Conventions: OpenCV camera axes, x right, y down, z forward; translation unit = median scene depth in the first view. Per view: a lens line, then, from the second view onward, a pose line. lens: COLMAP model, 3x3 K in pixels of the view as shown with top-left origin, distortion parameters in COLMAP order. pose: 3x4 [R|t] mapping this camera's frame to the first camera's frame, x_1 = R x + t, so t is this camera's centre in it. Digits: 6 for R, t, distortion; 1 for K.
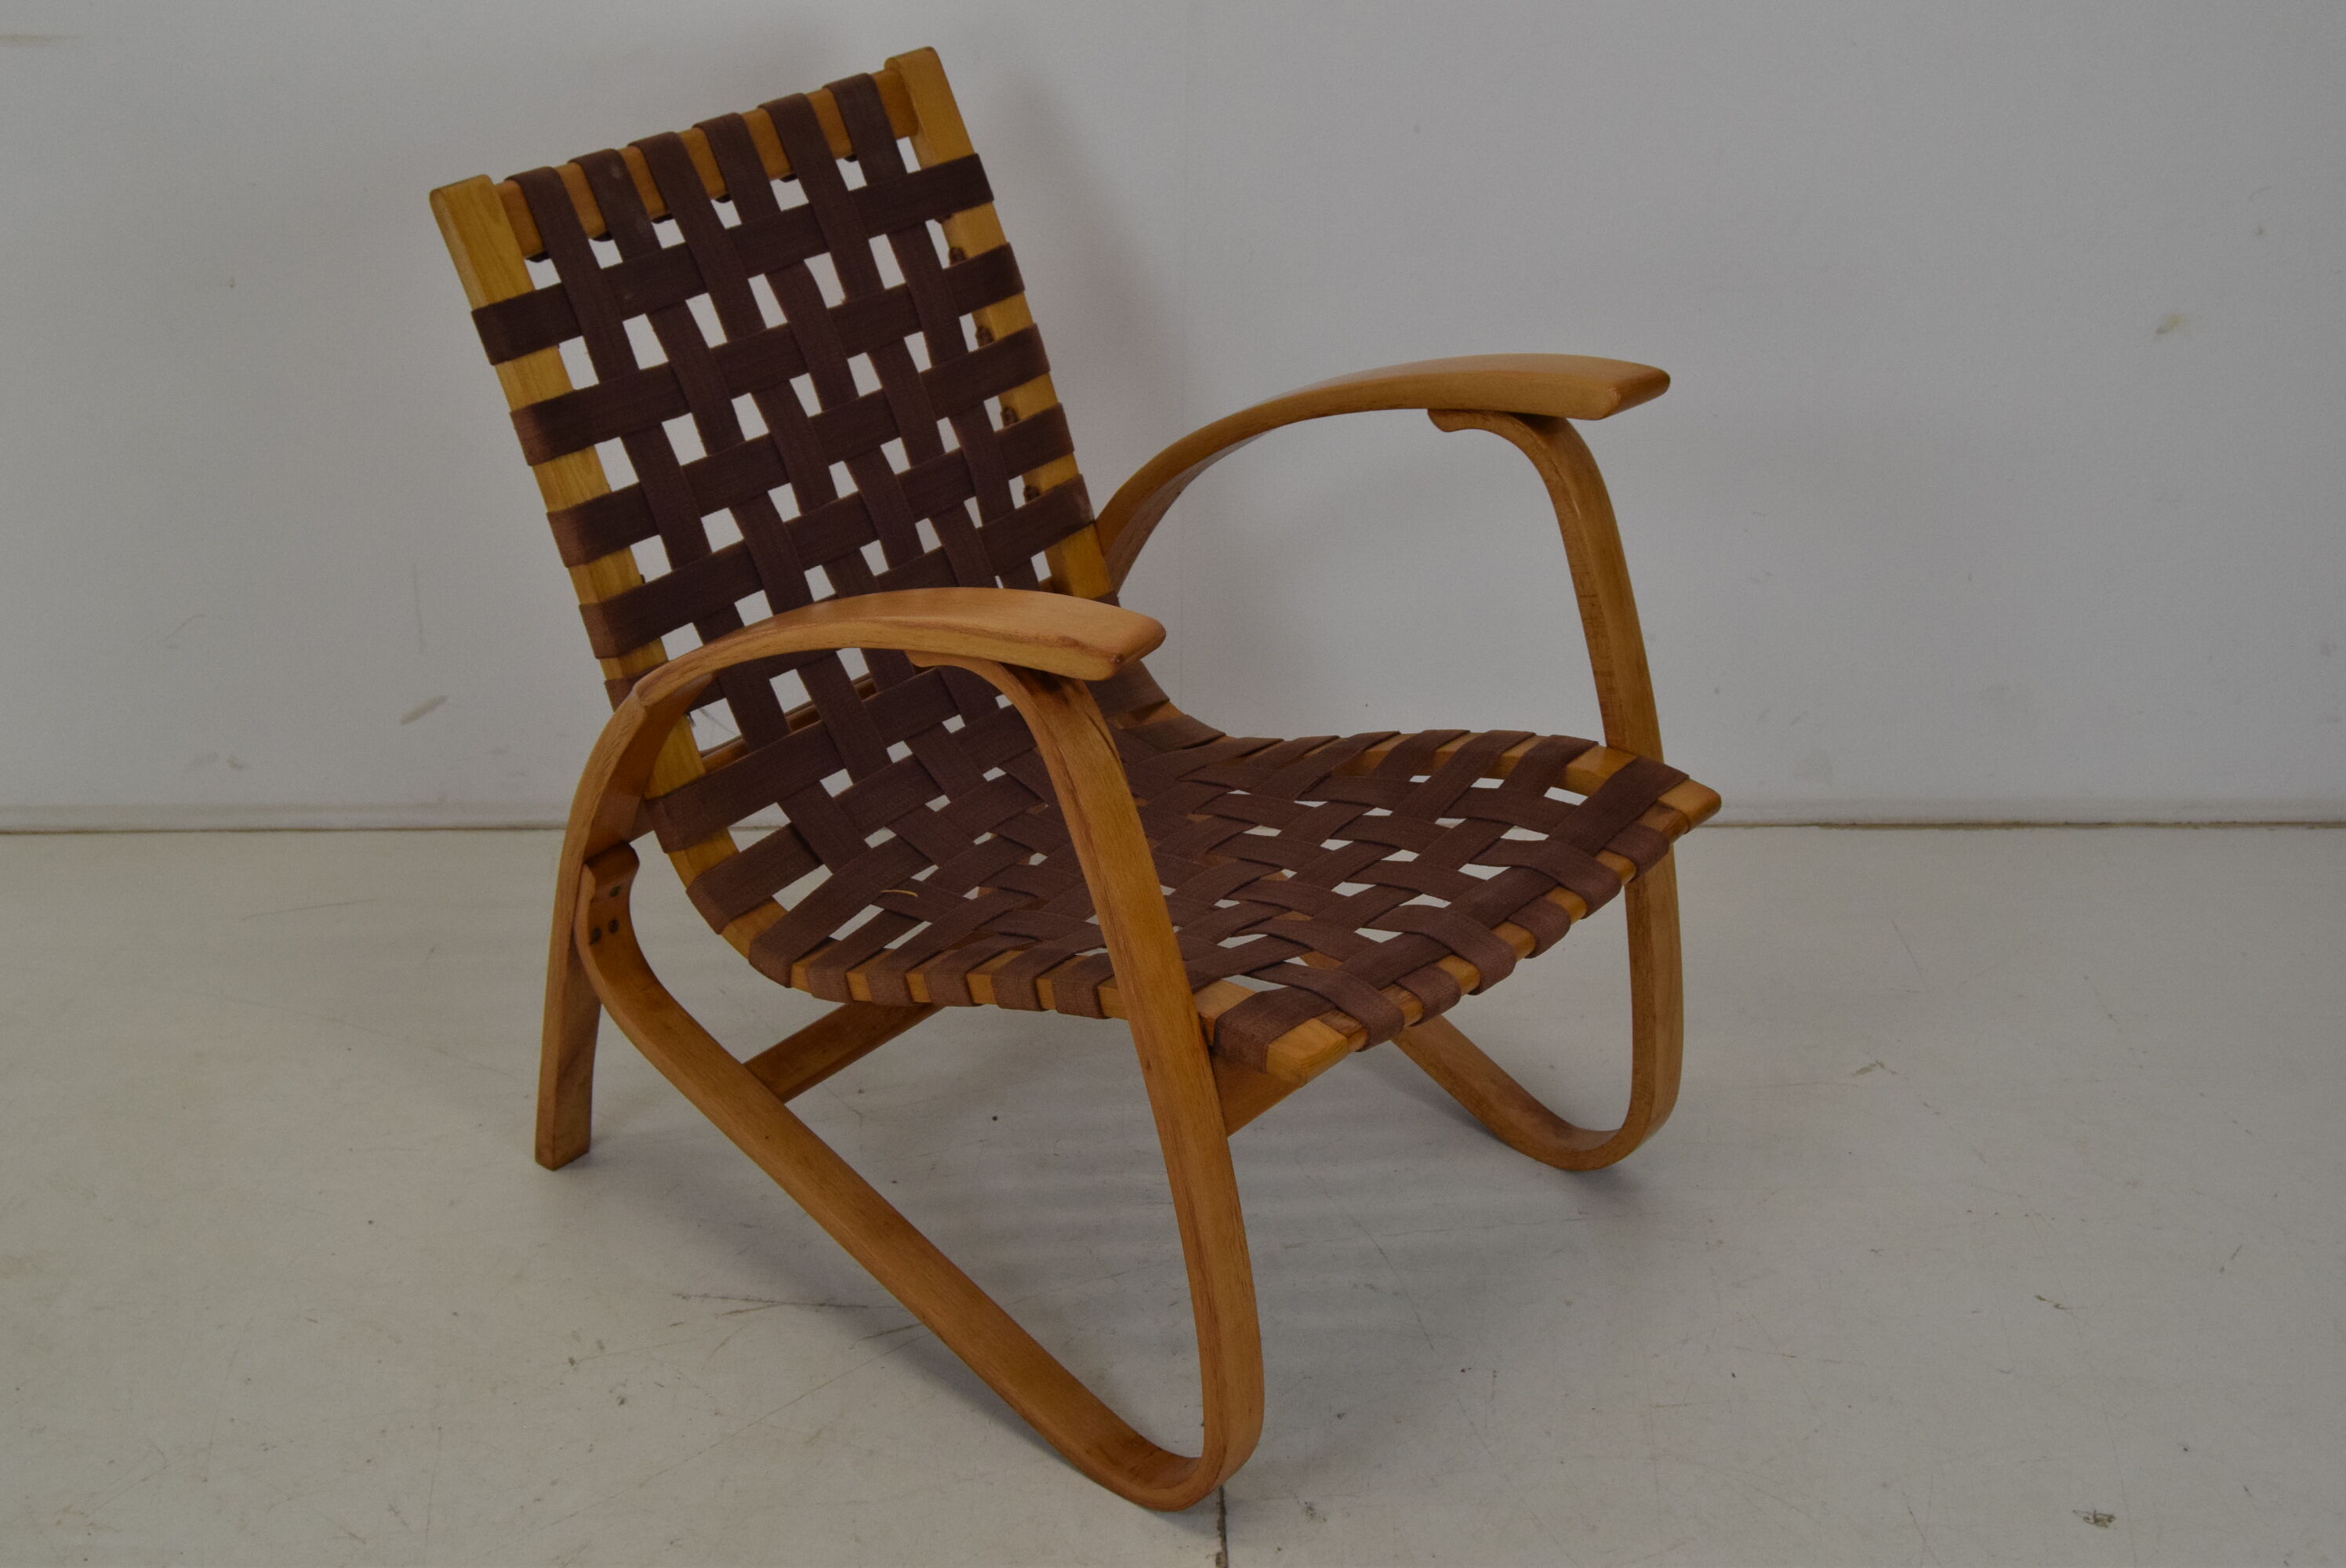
lens RADIAL K [[3187.0, 0, 1171.8], [0, 3187.0, 783.2], [0, 0, 1]] dist [-0.038111, 0.000000]
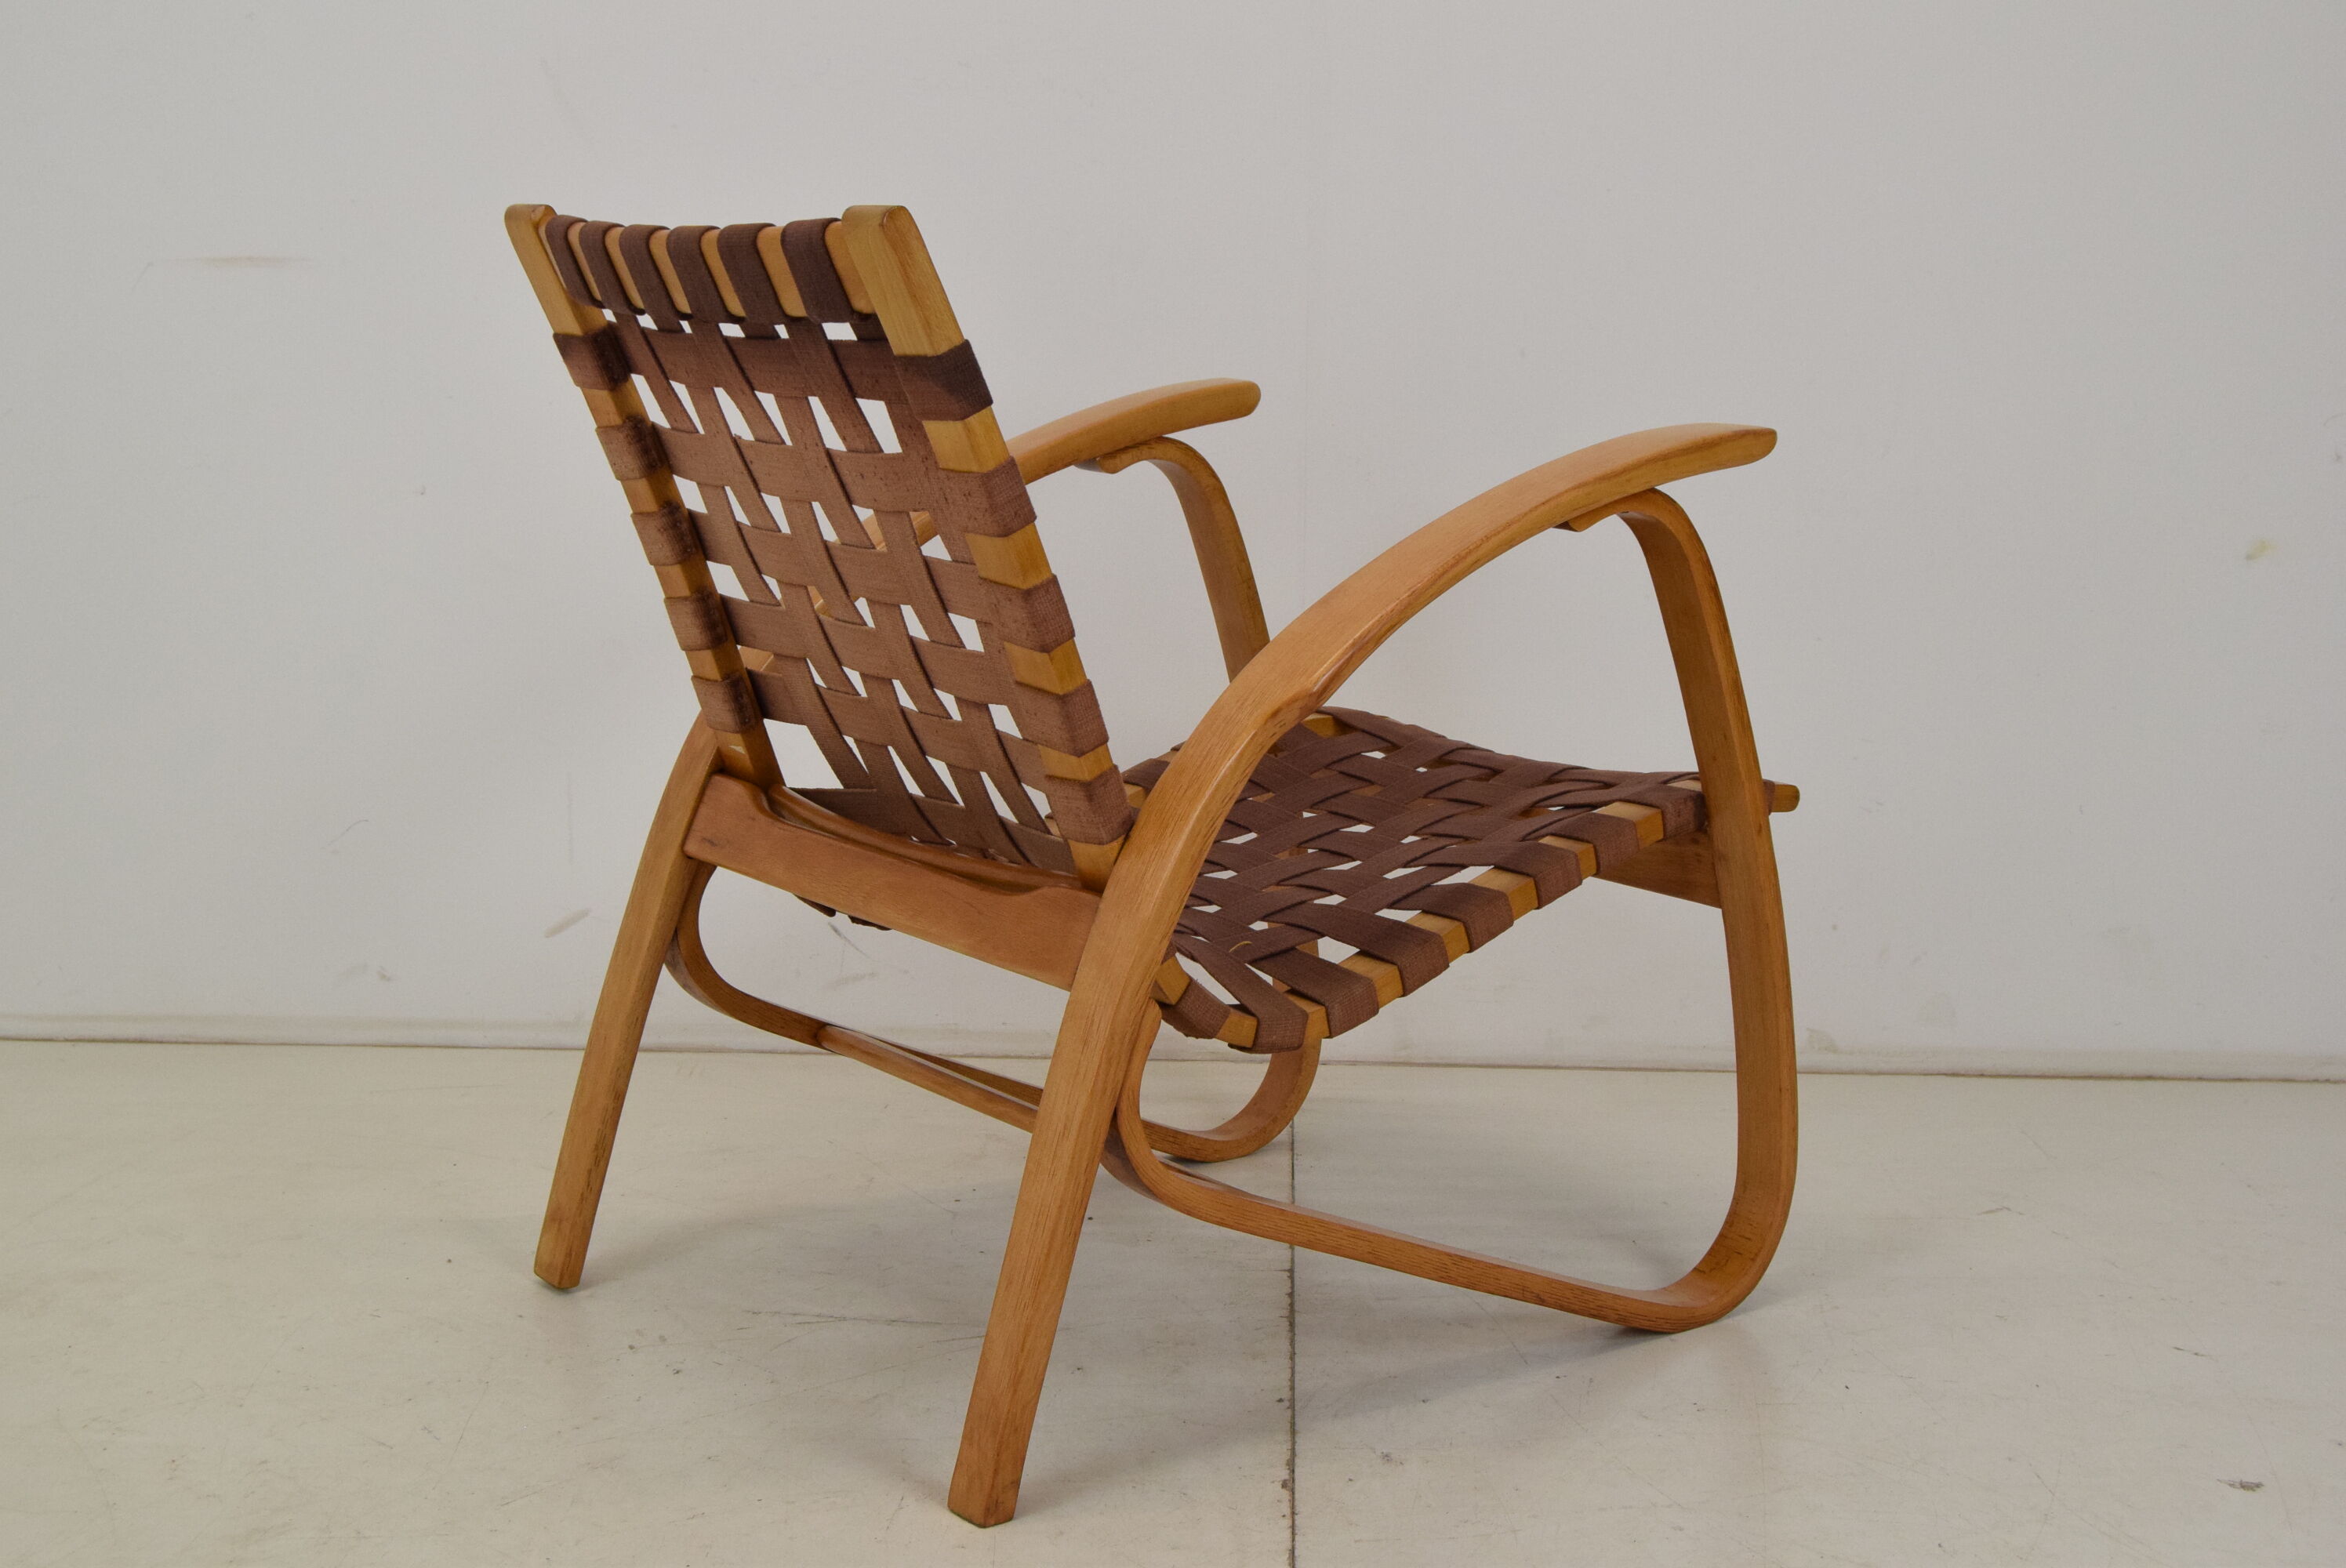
lens RADIAL K [[3028.9, 0, 1178.2], [0, 3028.9, 779.7], [0, 0, 1]] dist [-0.043520, 0.000000]
pose [[0.997443, 0.006517, -0.071168, 0.039580], [-0.028130, 0.951248, -0.307142, 0.280313], [0.065697, 0.308358, 0.948999, 0.080415]]
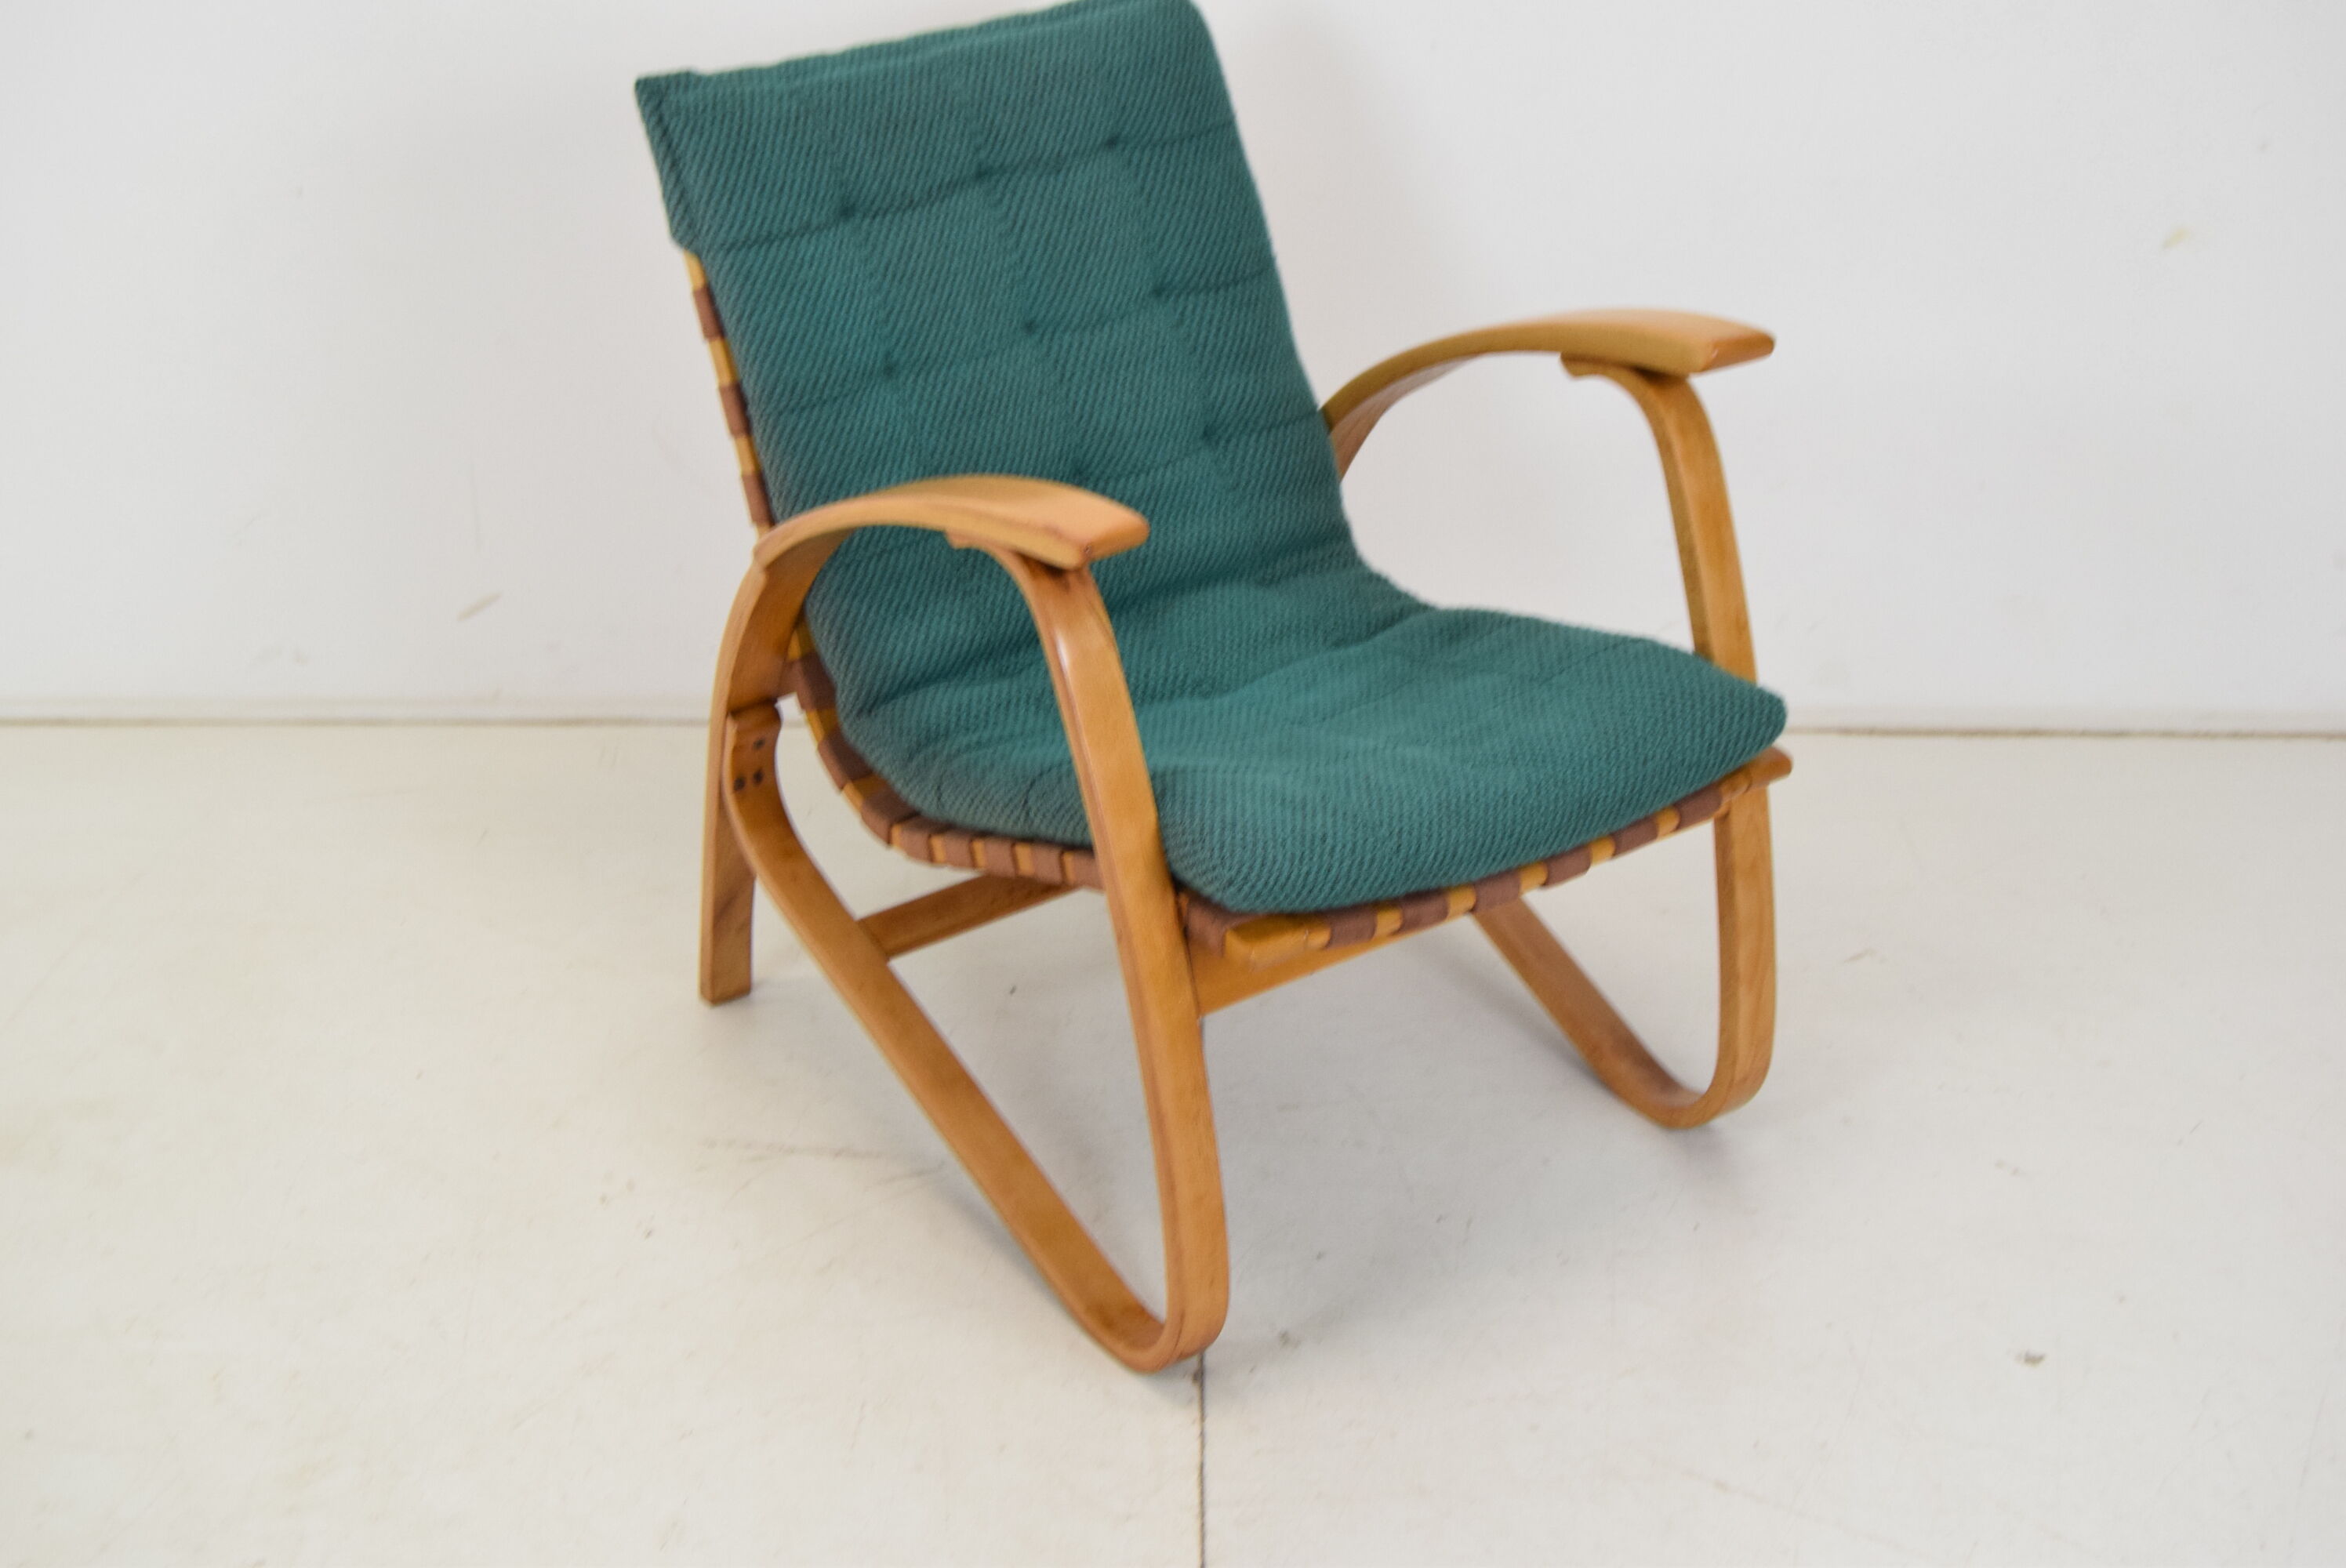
lens RADIAL K [[3447.7, 0, 1180.7], [0, 3447.7, 792.9], [0, 0, 1]] dist [-0.022301, 0.000000]
pose [[0.999149, 0.009192, -0.040219, 0.047893], [-0.008879, 0.999929, 0.007953, 0.032817], [0.040289, -0.007589, 0.999159, -0.140448]]
